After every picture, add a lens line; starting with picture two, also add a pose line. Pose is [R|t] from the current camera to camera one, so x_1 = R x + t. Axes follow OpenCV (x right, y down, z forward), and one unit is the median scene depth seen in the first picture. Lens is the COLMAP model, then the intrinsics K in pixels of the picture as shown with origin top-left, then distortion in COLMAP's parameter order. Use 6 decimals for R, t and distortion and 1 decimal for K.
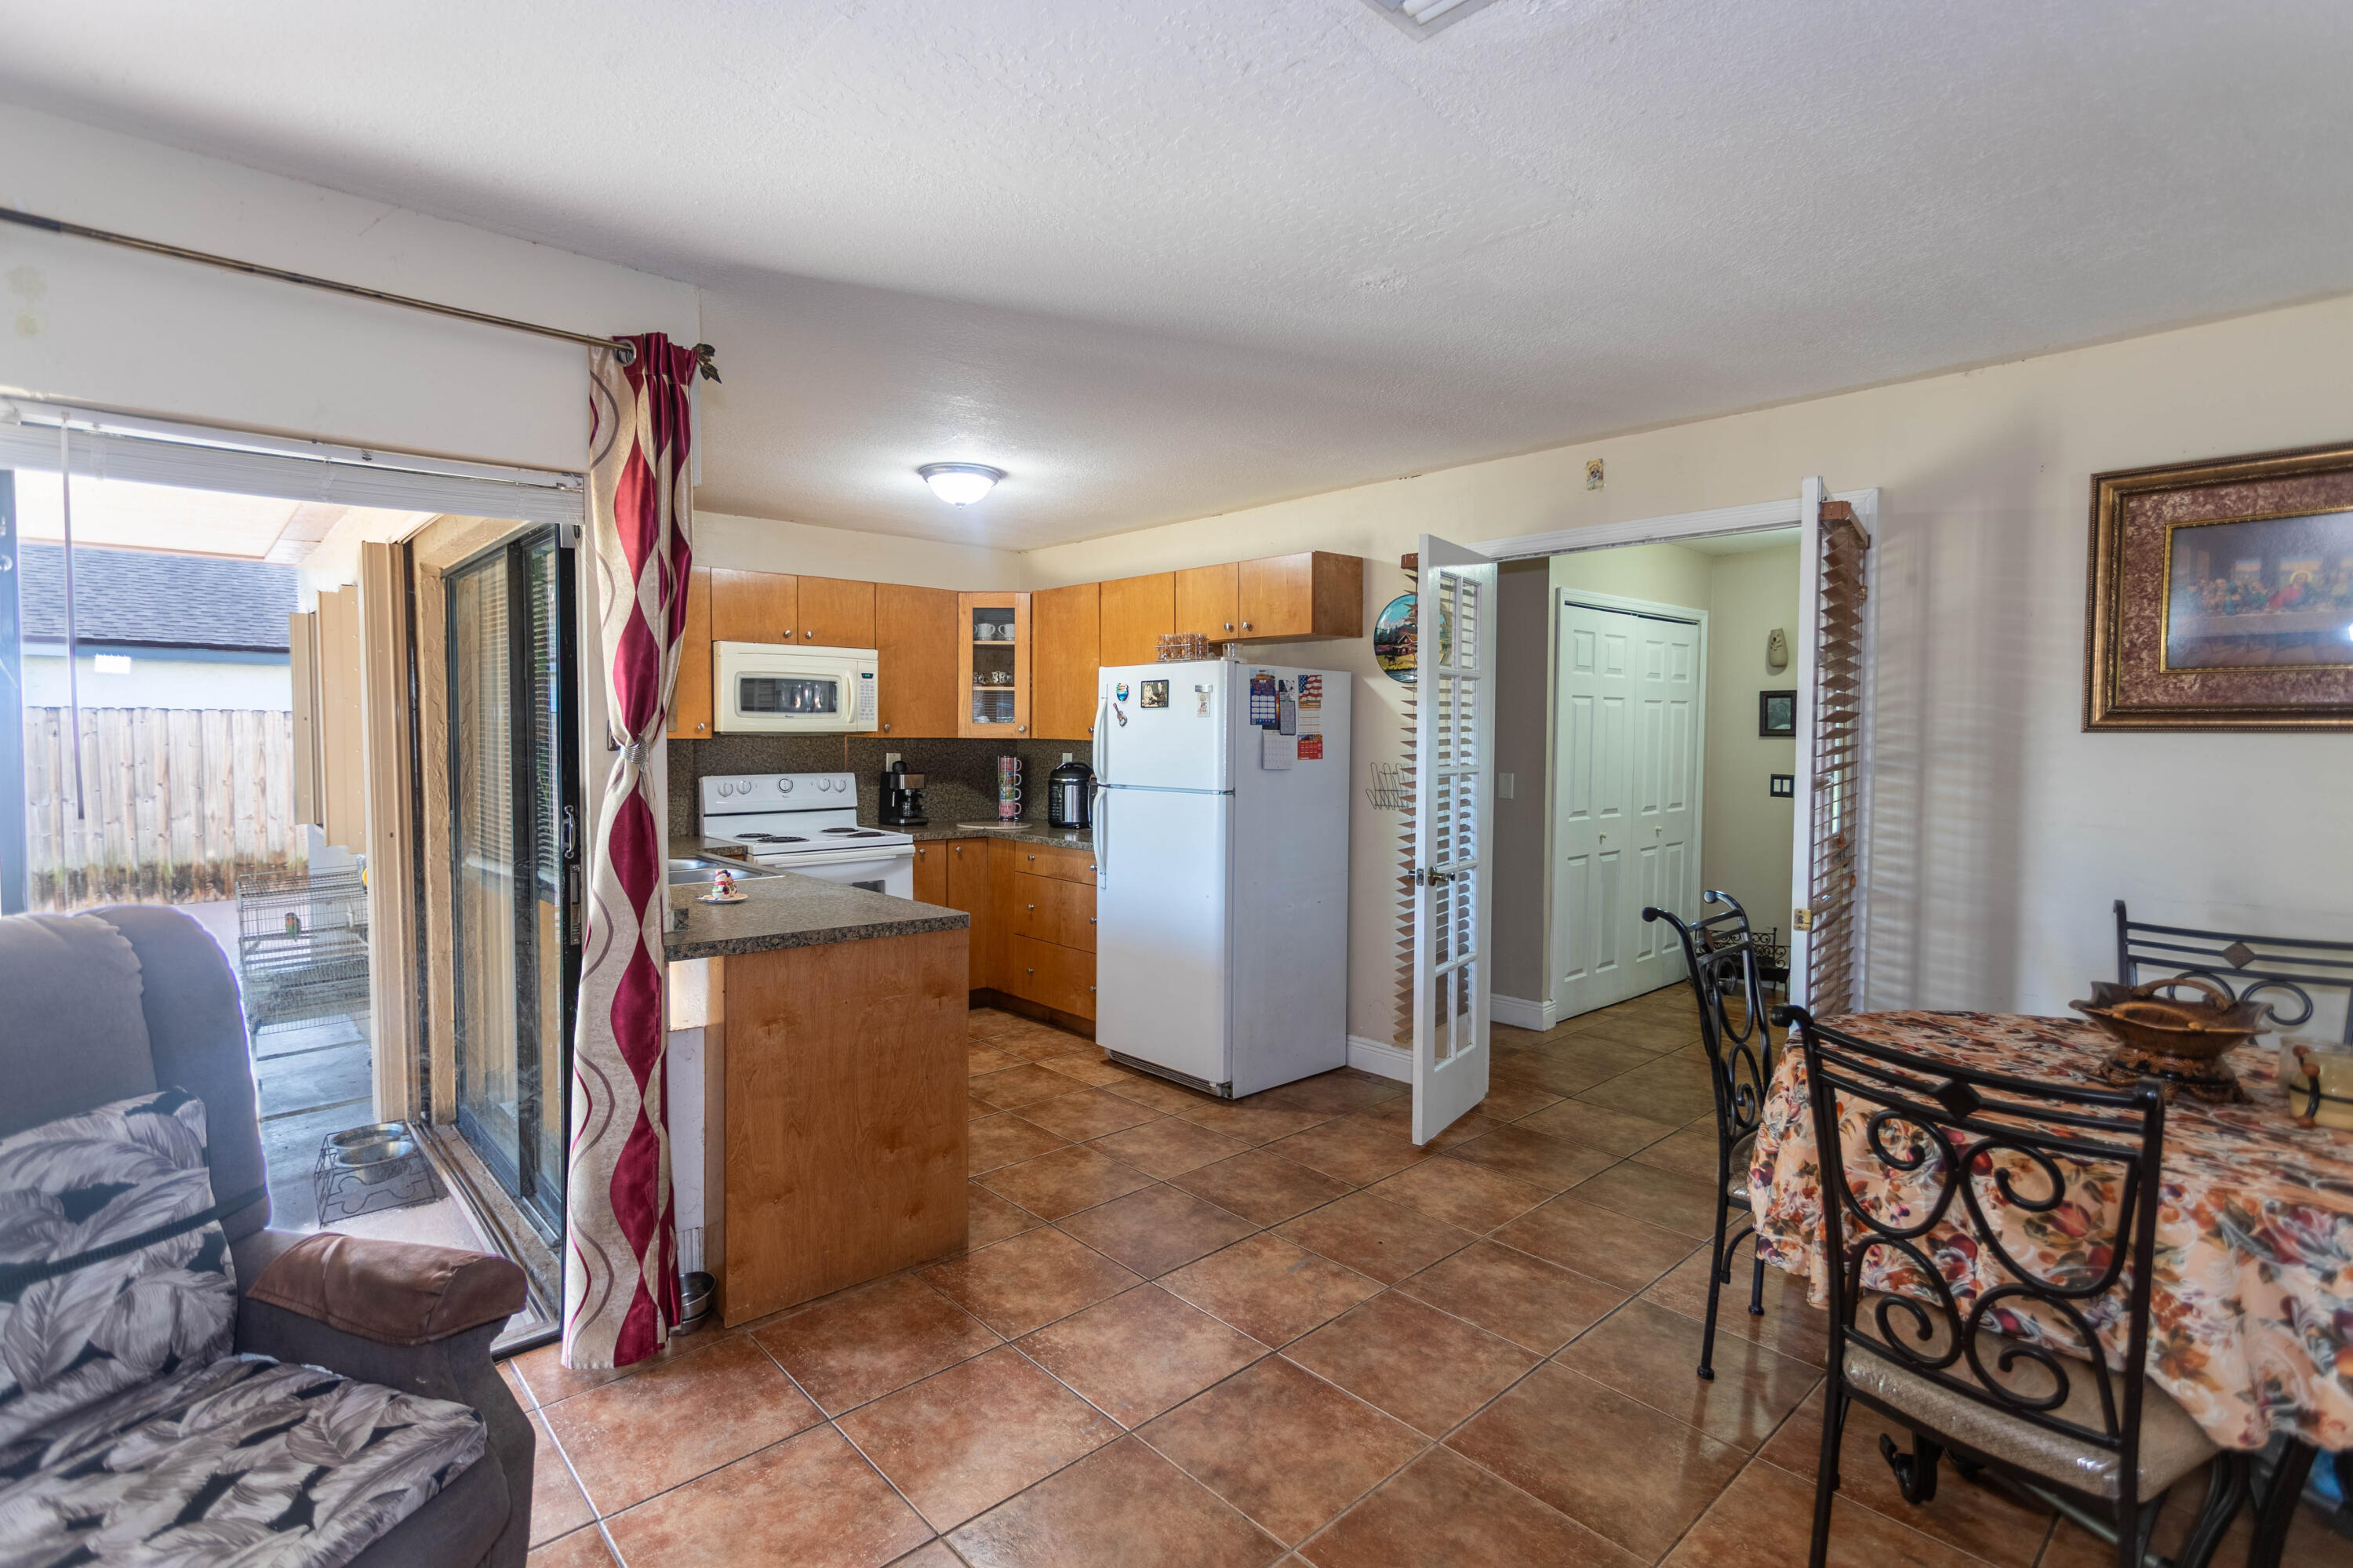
lens RADIAL K [[1111.4, 0, 1170.6], [0, 1111.4, 777.2], [0, 0, 1]] dist [0.004601, 0.000397]
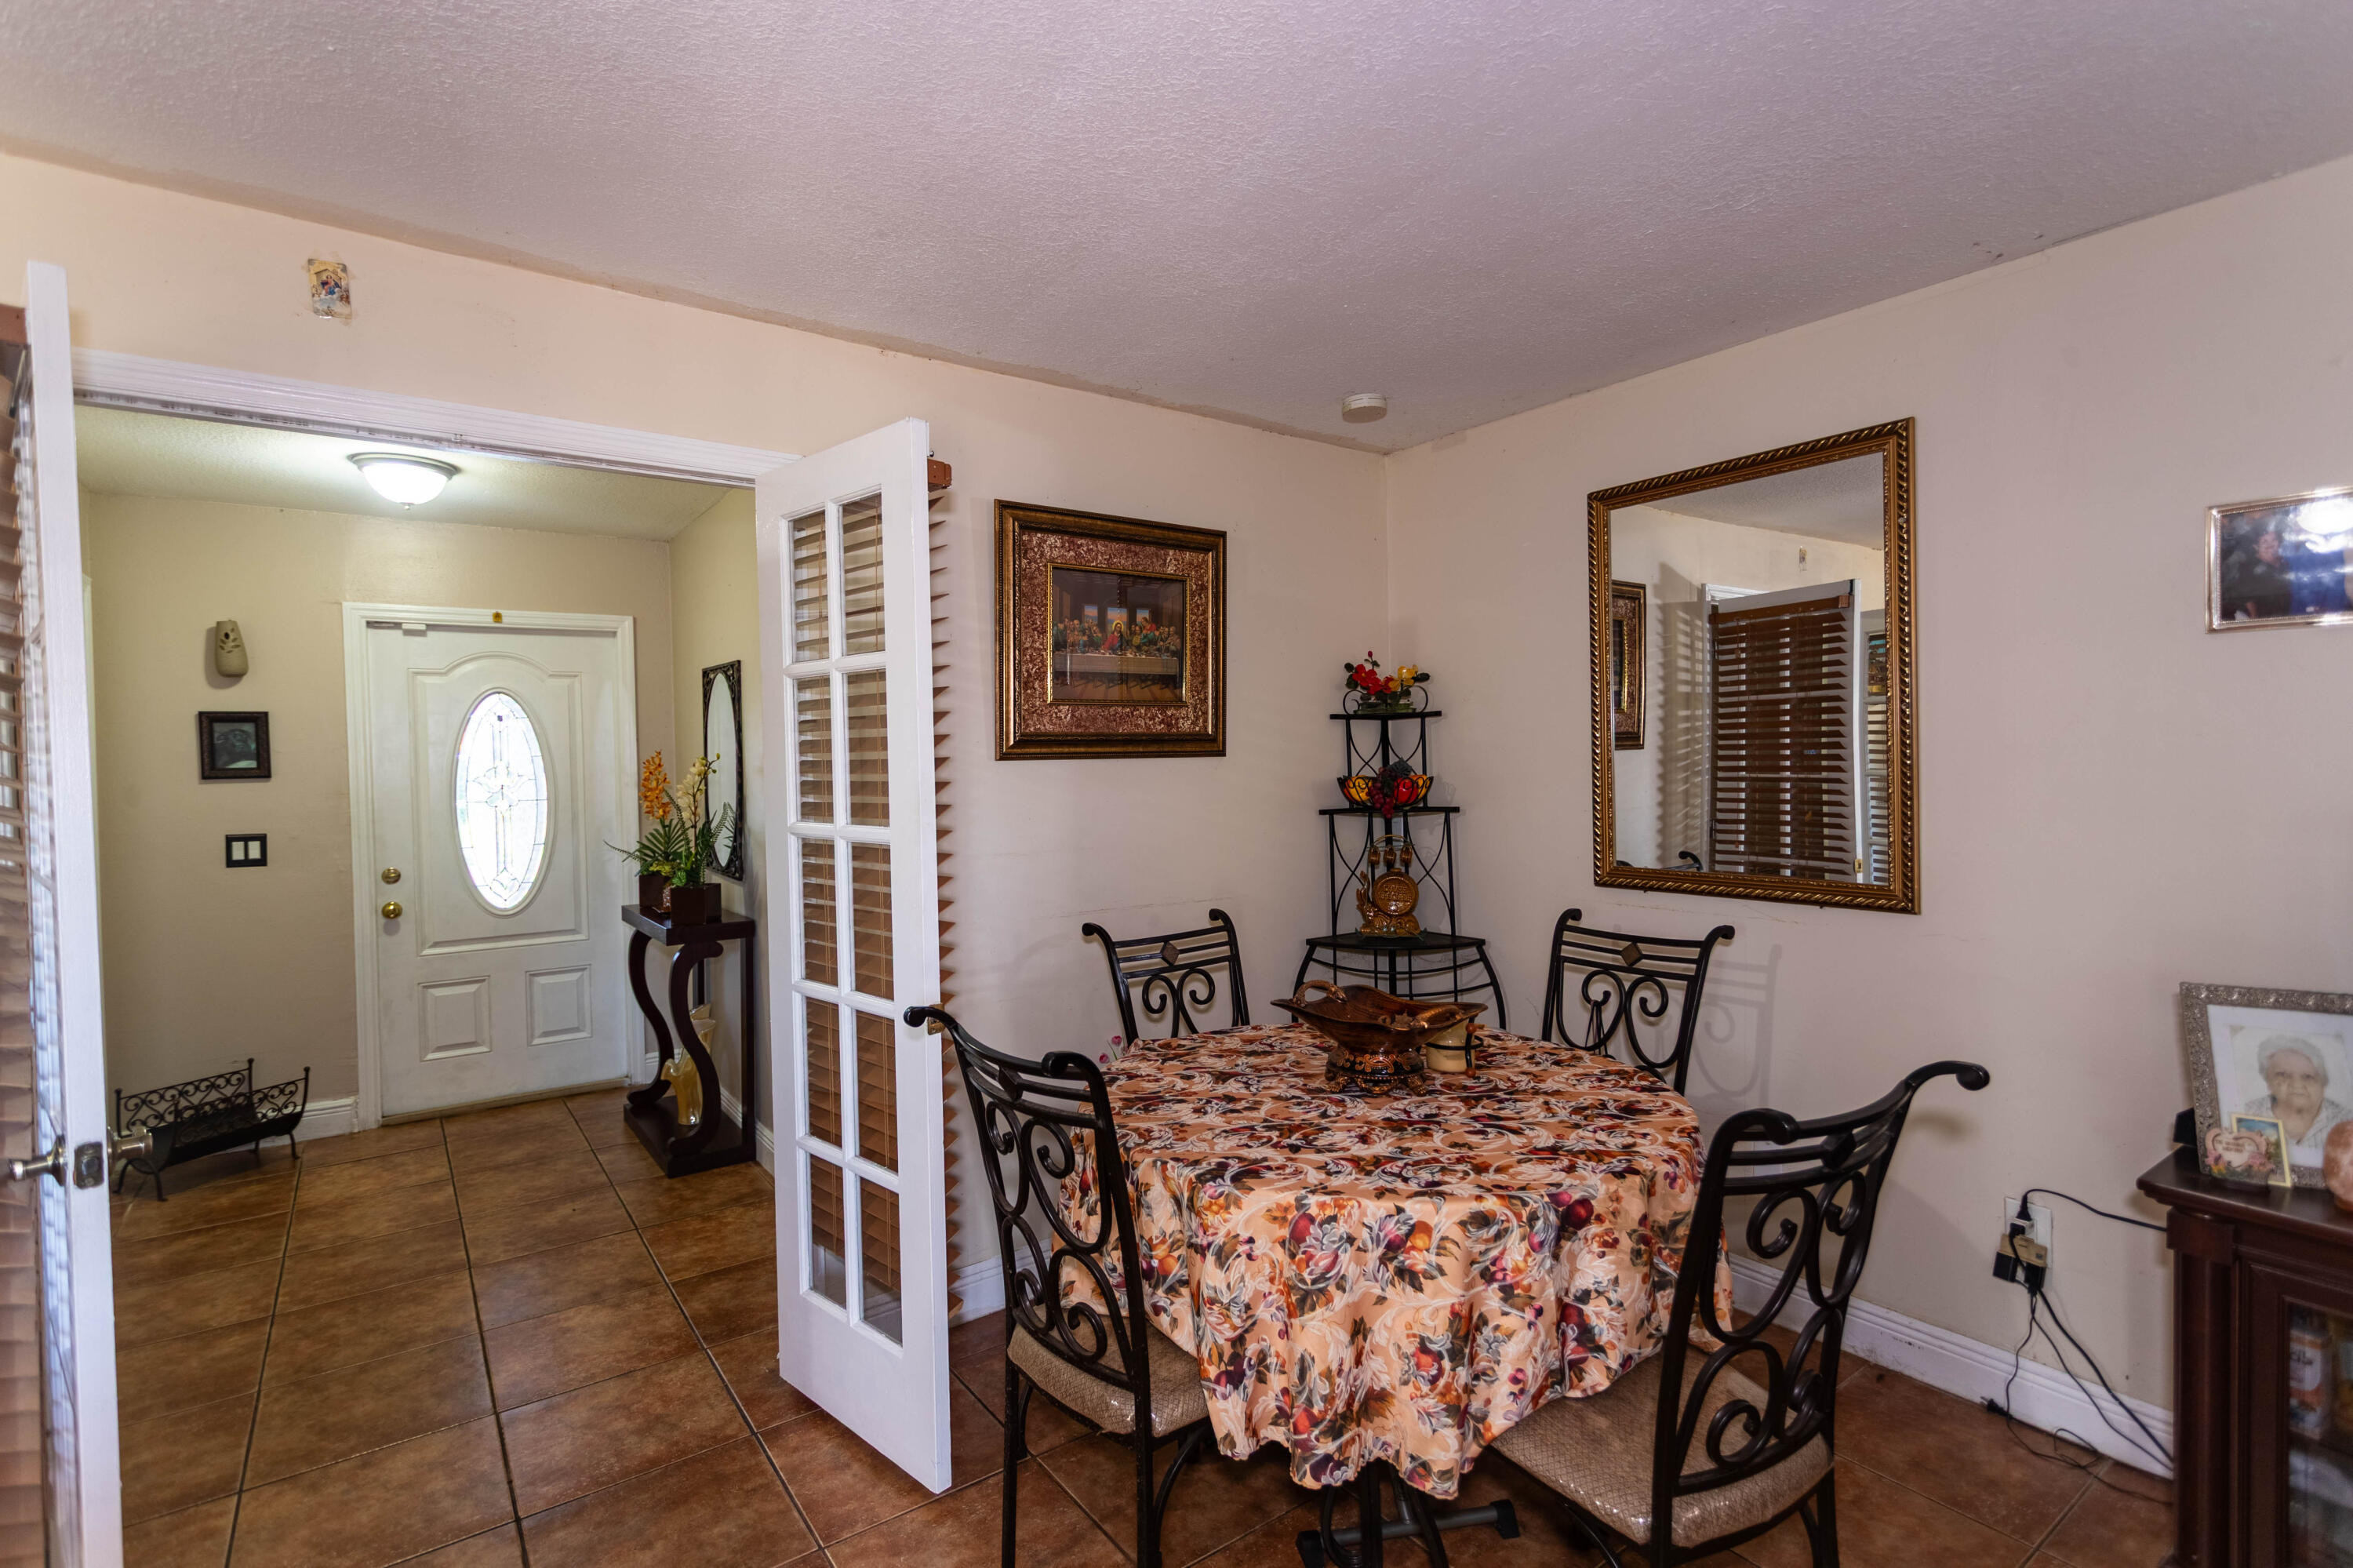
lens RADIAL K [[1111.4, 0, 1180.4], [0, 1111.4, 774.4], [0, 0, 1]] dist [0.004601, 0.000397]
pose [[0.114346, -0.023903, 0.993153, -0.127356], [0.059072, 0.998105, 0.017221, -0.032607], [-0.991683, 0.056698, 0.115541, 0.672218]]
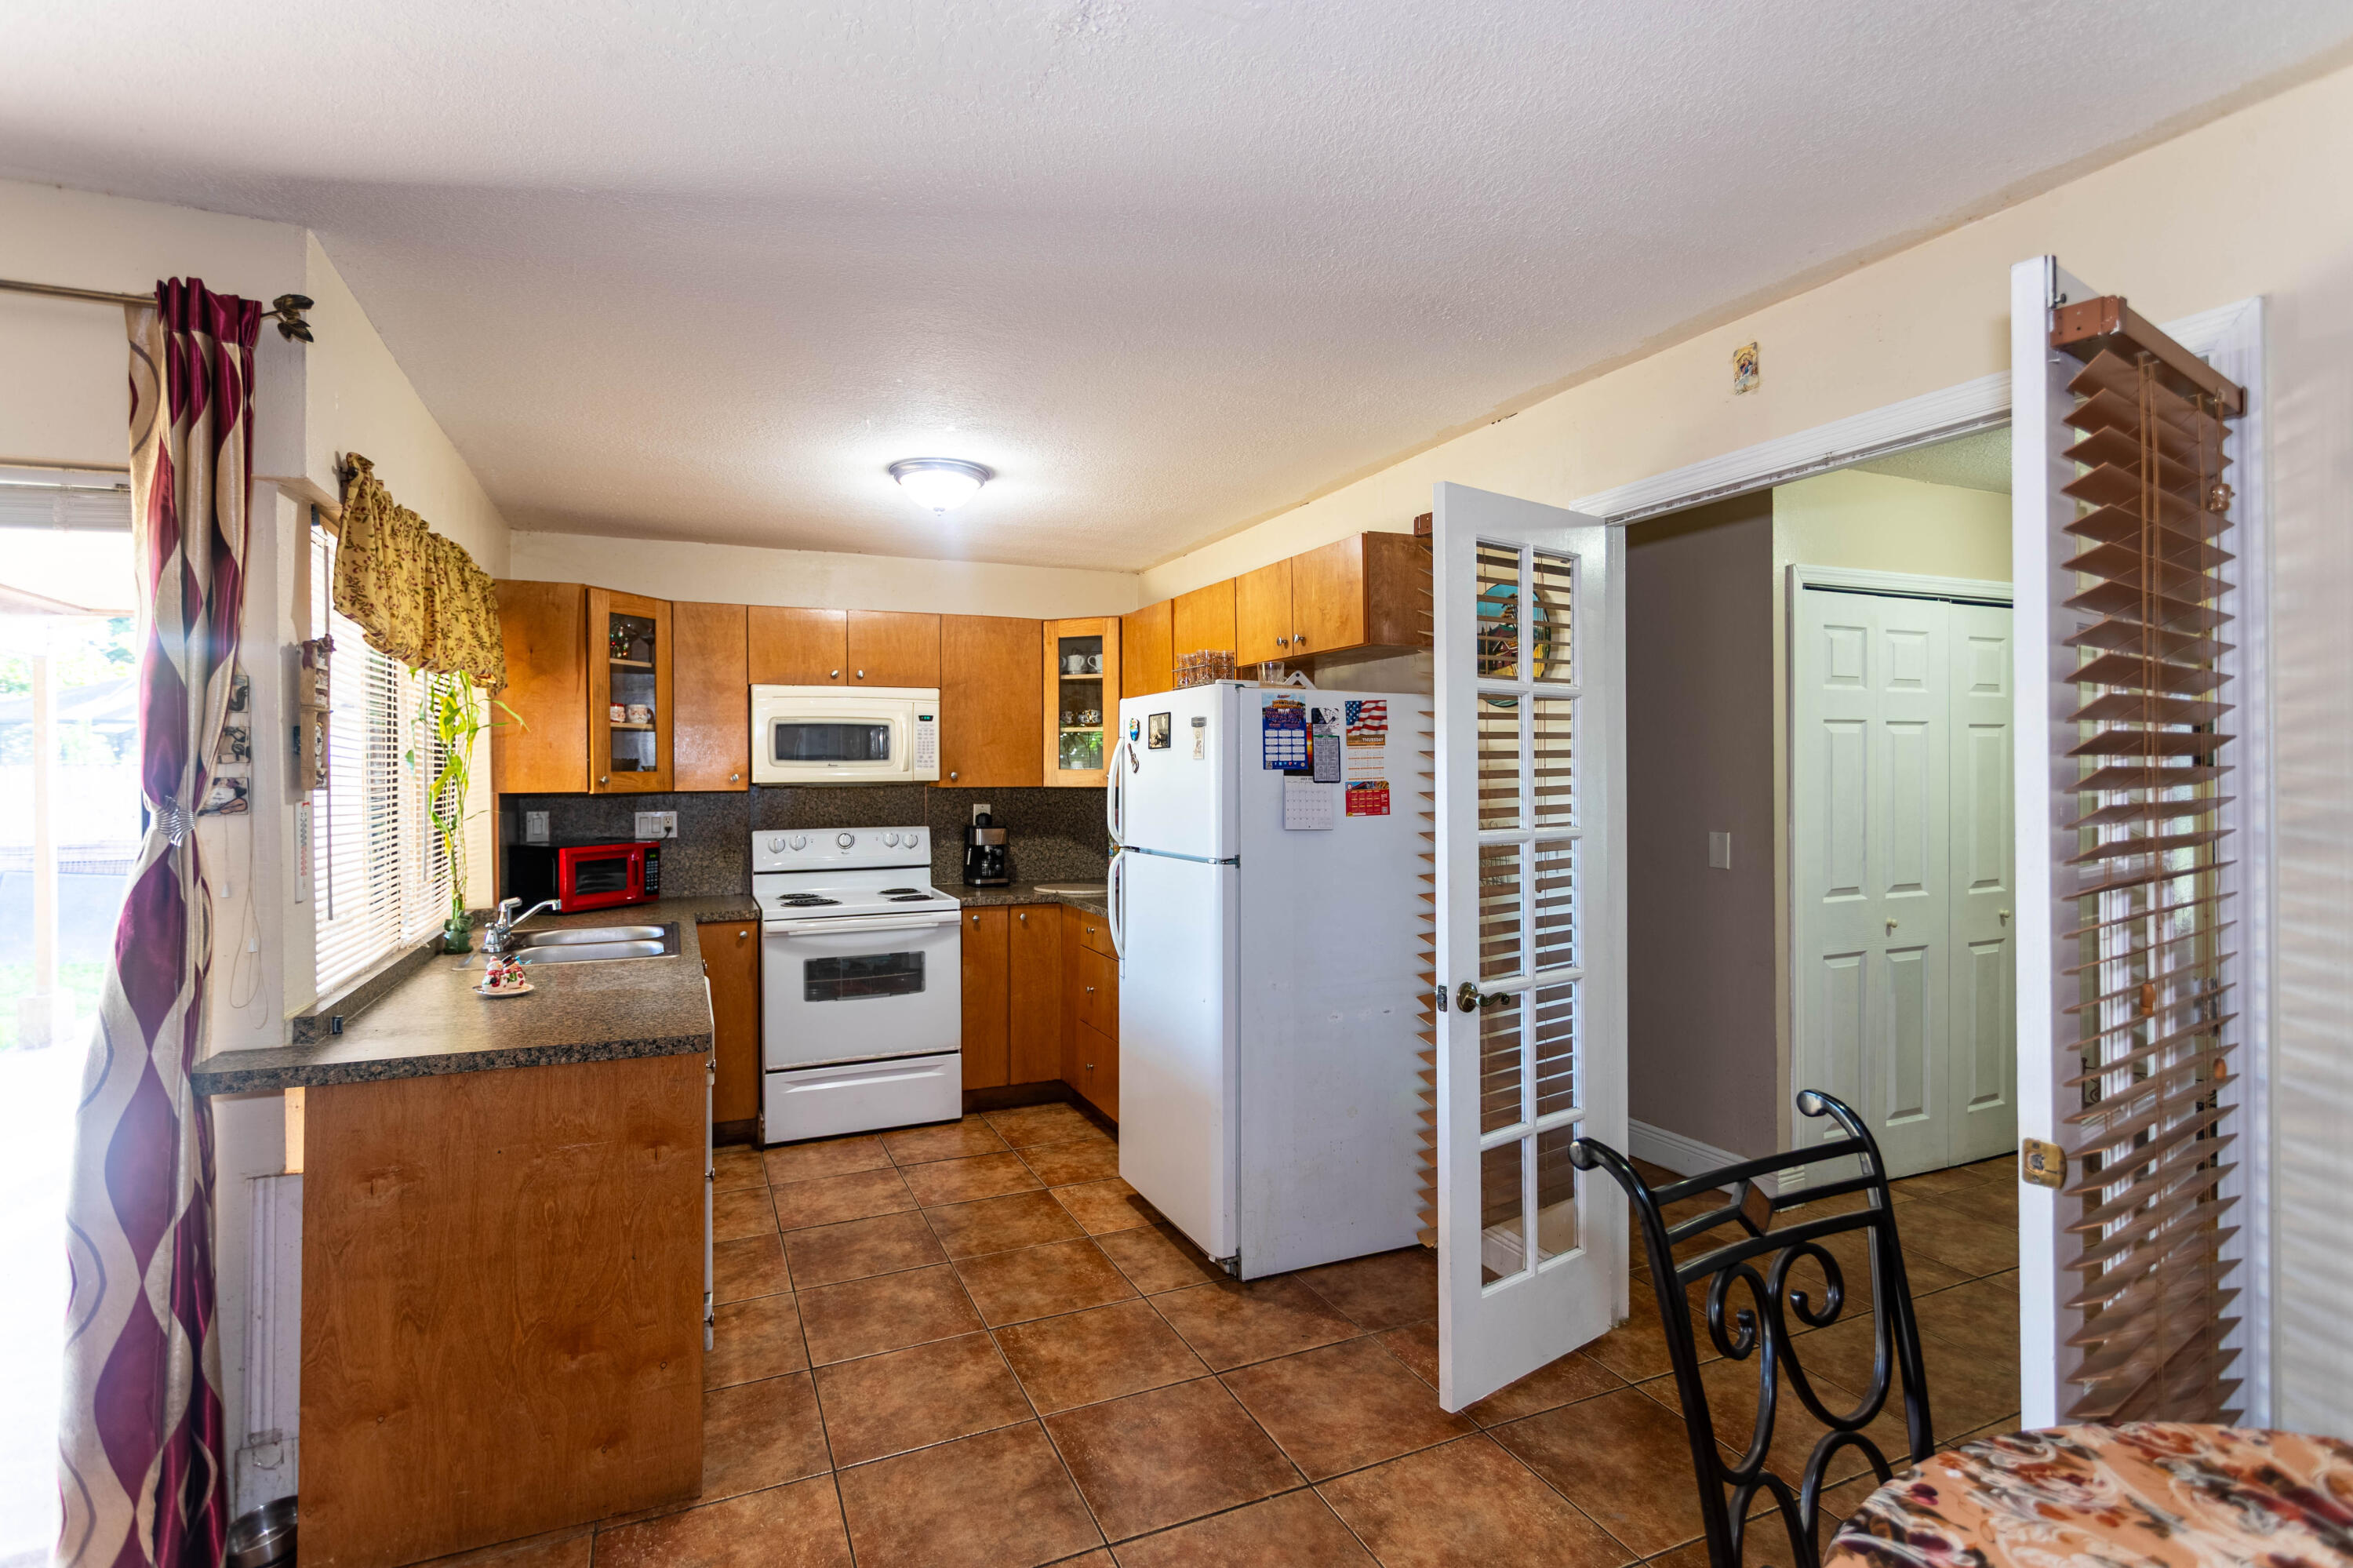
lens RADIAL K [[1111.4, 0, 1171.7], [0, 1111.4, 775.9], [0, 0, 1]] dist [0.004601, 0.000397]
pose [[0.949527, -0.009680, -0.313535, 0.327321], [-0.002696, 0.999235, -0.039014, -0.018470], [0.313673, 0.037891, 0.948775, 0.373198]]
